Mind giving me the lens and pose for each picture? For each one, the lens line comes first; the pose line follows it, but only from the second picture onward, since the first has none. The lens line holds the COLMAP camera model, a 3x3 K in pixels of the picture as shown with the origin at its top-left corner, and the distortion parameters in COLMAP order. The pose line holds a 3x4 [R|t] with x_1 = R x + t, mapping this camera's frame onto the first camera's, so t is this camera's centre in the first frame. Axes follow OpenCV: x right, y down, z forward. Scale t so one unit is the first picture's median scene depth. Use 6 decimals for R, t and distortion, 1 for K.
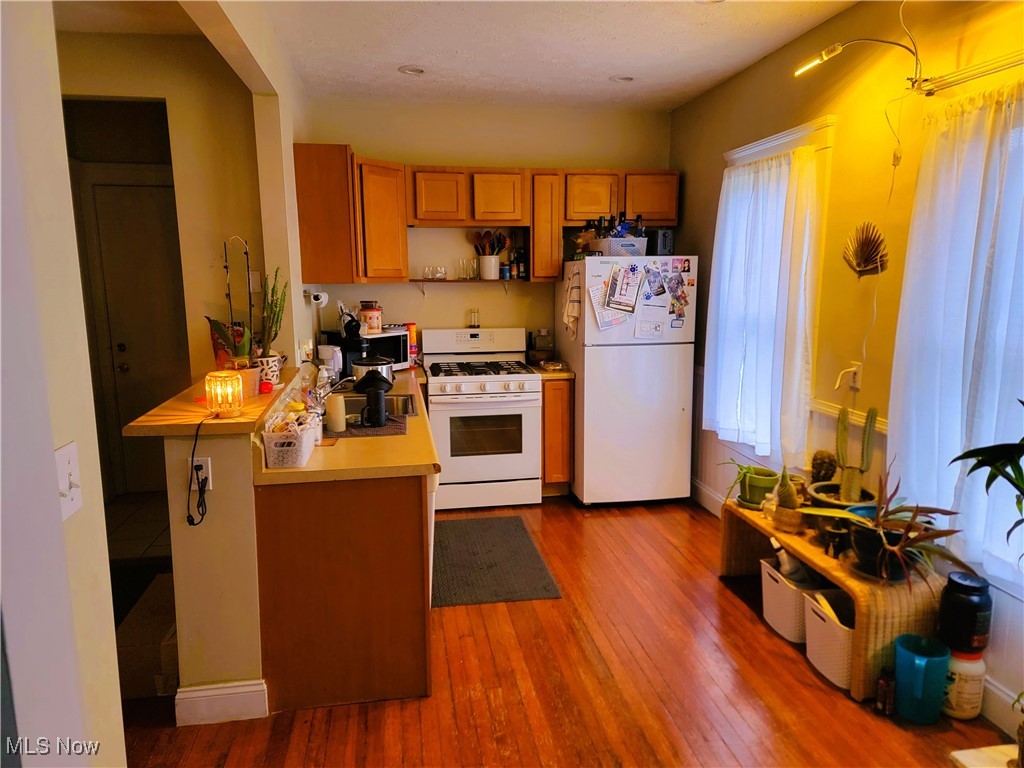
lens RADIAL K [[708.1, 0, 512.0], [0, 708.1, 384.0], [0, 0, 1]] dist [0.009564, 0.004719]
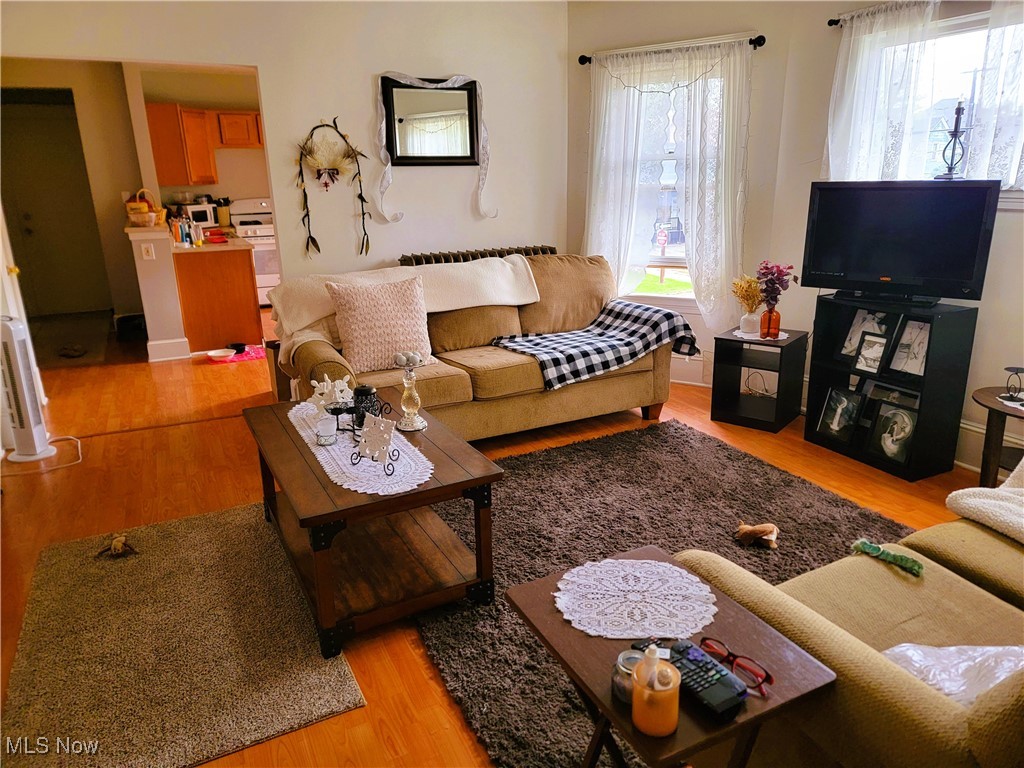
lens RADIAL K [[708.1, 0, 512.0], [0, 708.1, 384.0], [0, 0, 1]] dist [0.009564, 0.004719]
pose [[0.947633, -0.093924, 0.305238, -0.050237], [0.051809, 0.988326, 0.143272, 0.184872], [-0.315131, -0.119955, 0.941437, -1.160062]]
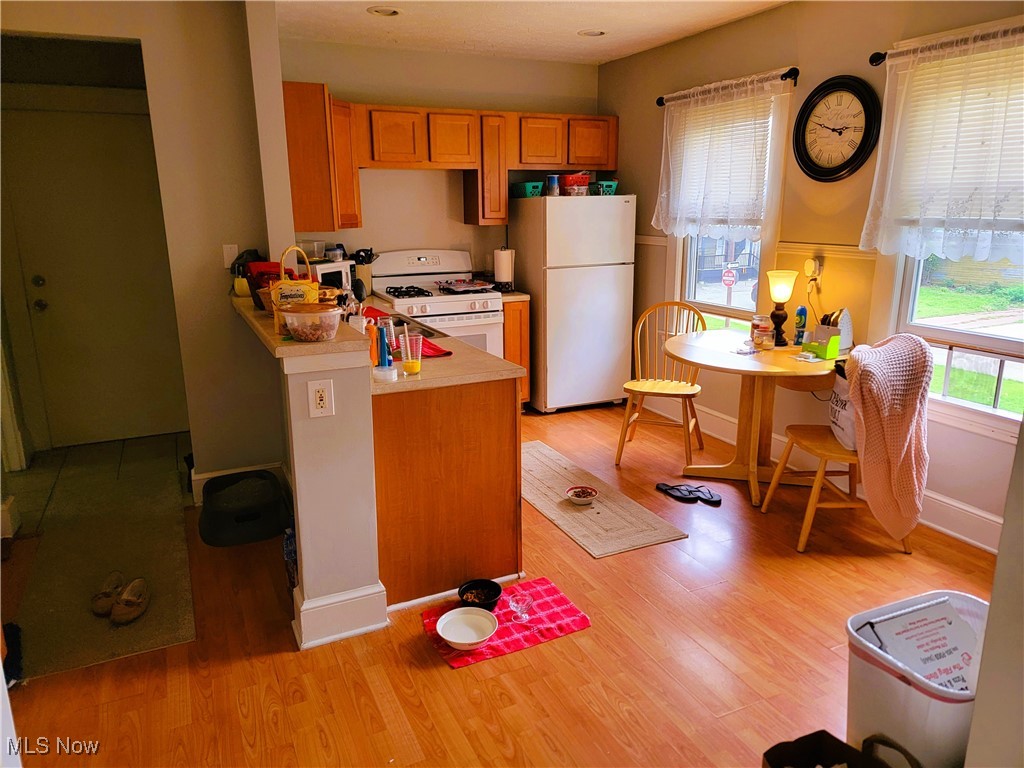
lens RADIAL K [[708.1, 0, 512.0], [0, 708.1, 384.0], [0, 0, 1]] dist [0.009564, 0.004719]
pose [[0.951591, -0.063122, 0.300814, -0.316853], [0.035200, 0.994627, 0.097358, 0.019140], [-0.305343, -0.082056, 0.948700, -0.128776]]
